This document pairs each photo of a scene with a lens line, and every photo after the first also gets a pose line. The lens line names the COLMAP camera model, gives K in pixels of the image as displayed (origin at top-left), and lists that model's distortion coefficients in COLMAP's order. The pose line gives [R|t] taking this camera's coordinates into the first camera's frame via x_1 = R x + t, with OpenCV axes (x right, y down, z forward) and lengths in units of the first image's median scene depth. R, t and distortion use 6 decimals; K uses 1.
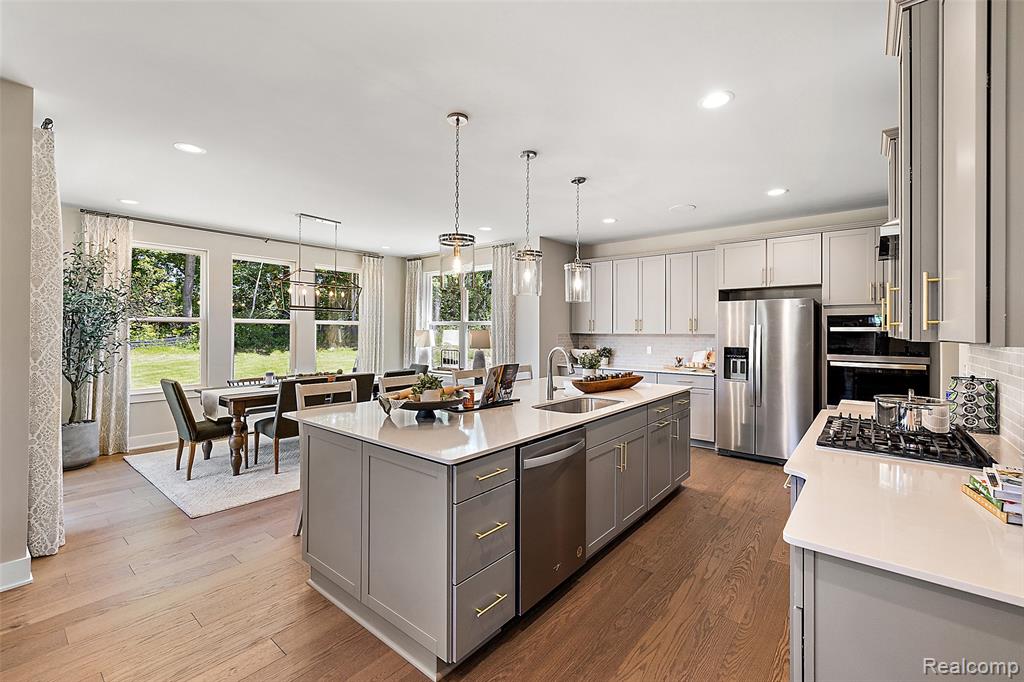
lens RADIAL K [[440.2, 0, 508.8], [0, 440.2, 327.8], [0, 0, 1]] dist [0.004031, -0.000452]
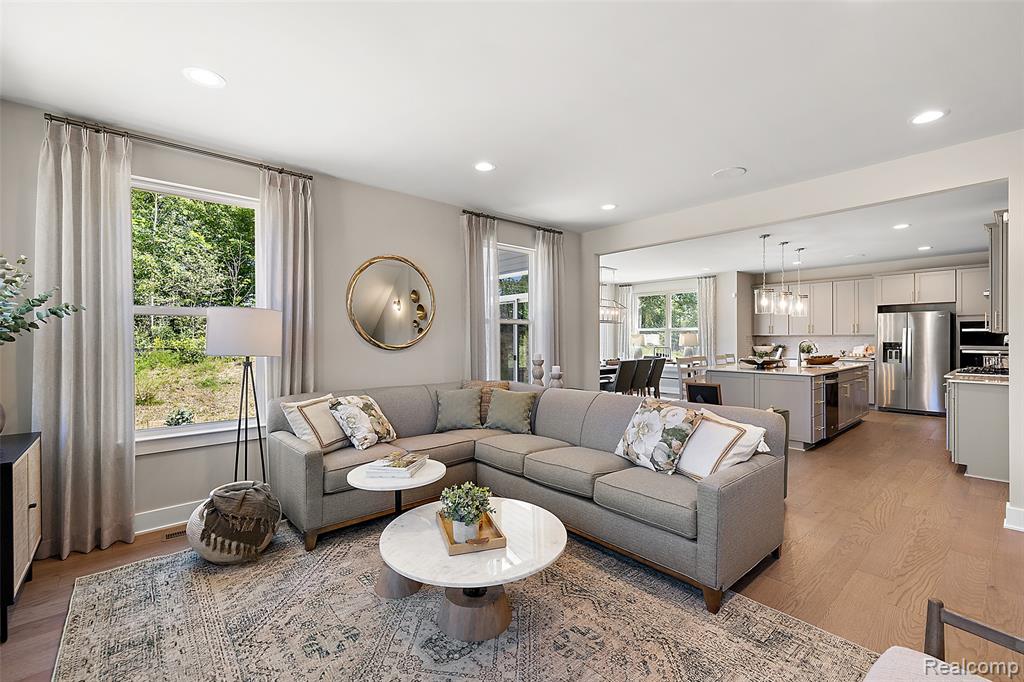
lens RADIAL K [[440.2, 0, 502.4], [0, 440.2, 339.7], [0, 0, 1]] dist [0.004031, -0.000452]
pose [[0.984493, -0.007286, -0.175273, -0.446279], [0.009292, 0.999900, 0.010625, 0.003923], [0.175178, -0.012089, 0.984463, -0.614658]]
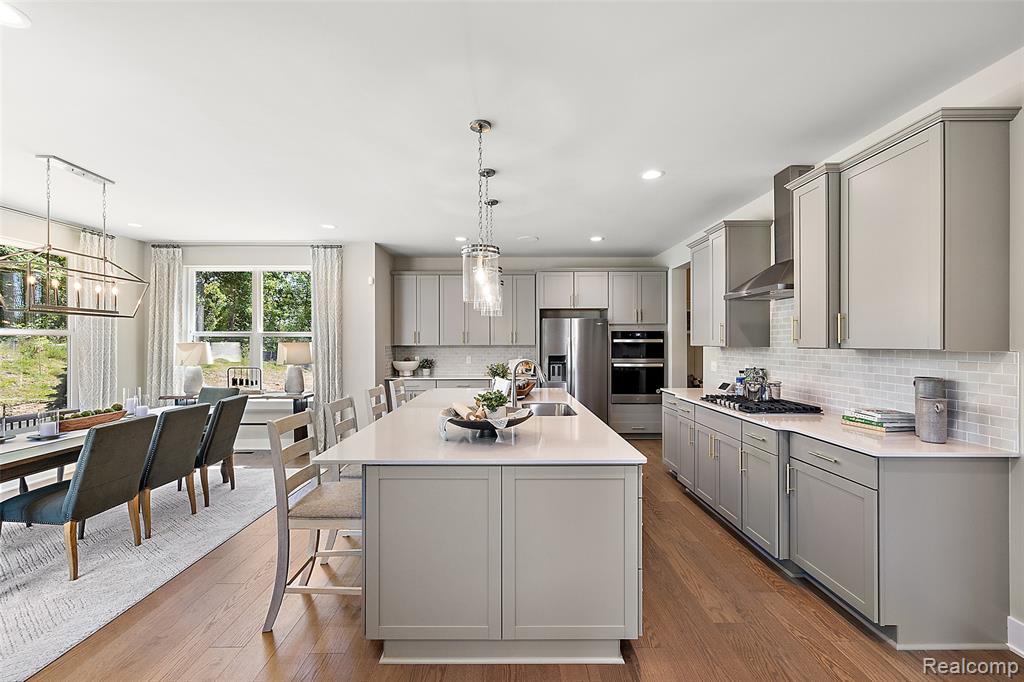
lens RADIAL K [[440.2, 0, 510.8], [0, 440.2, 342.3], [0, 0, 1]] dist [0.004031, -0.000452]
pose [[0.770991, -0.004686, 0.636829, -0.298592], [0.000289, 0.999975, 0.007009, -0.001049], [-0.636846, -0.005220, 0.770973, 0.086666]]
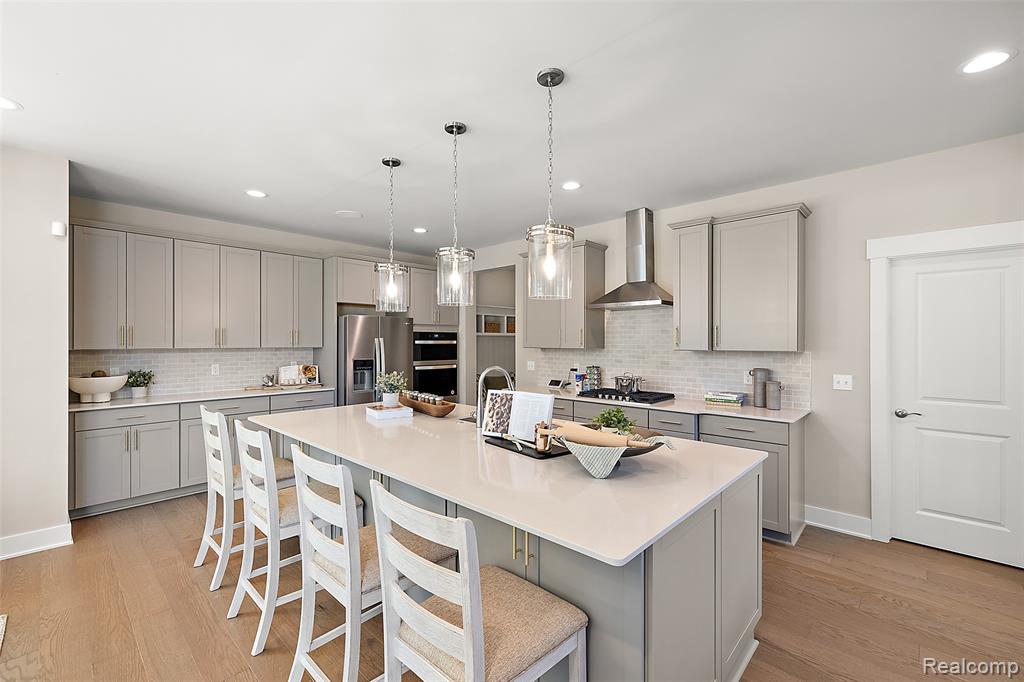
lens RADIAL K [[440.2, 0, 510.5], [0, 440.2, 341.8], [0, 0, 1]] dist [0.004031, -0.000452]
pose [[0.062479, -0.007048, 0.998021, -0.396752], [-0.006132, 0.999953, 0.007446, -0.006359], [-0.998027, -0.006585, 0.062433, 0.448266]]
